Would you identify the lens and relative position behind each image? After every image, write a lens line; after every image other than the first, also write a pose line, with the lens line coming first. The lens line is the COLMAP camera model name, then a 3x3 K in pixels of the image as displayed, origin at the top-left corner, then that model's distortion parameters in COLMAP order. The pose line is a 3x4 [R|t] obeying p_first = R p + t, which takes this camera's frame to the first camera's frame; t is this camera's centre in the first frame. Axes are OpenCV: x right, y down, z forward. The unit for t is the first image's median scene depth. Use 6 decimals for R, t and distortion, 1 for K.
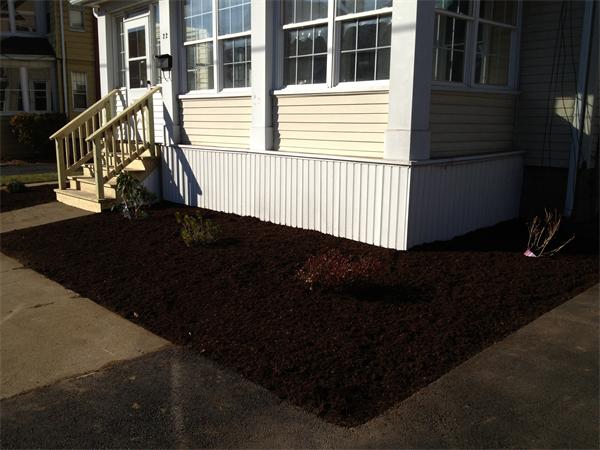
lens RADIAL K [[601.7, 0, 299.3], [0, 601.7, 225.3], [0, 0, 1]] dist [0.057406, 0.000000]
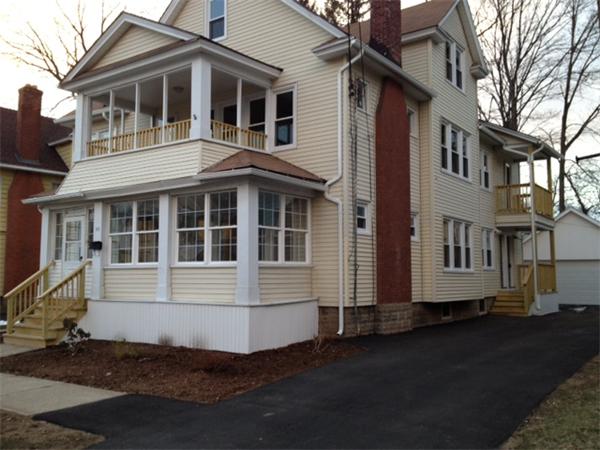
lens RADIAL K [[601.7, 0, 299.1], [0, 601.7, 224.2], [0, 0, 1]] dist [0.057406, 0.000000]
pose [[0.982807, 0.000515, 0.184638, -0.005688], [0.046135, 0.967590, -0.248275, 0.081483], [-0.178782, 0.252525, 0.950930, -0.564141]]
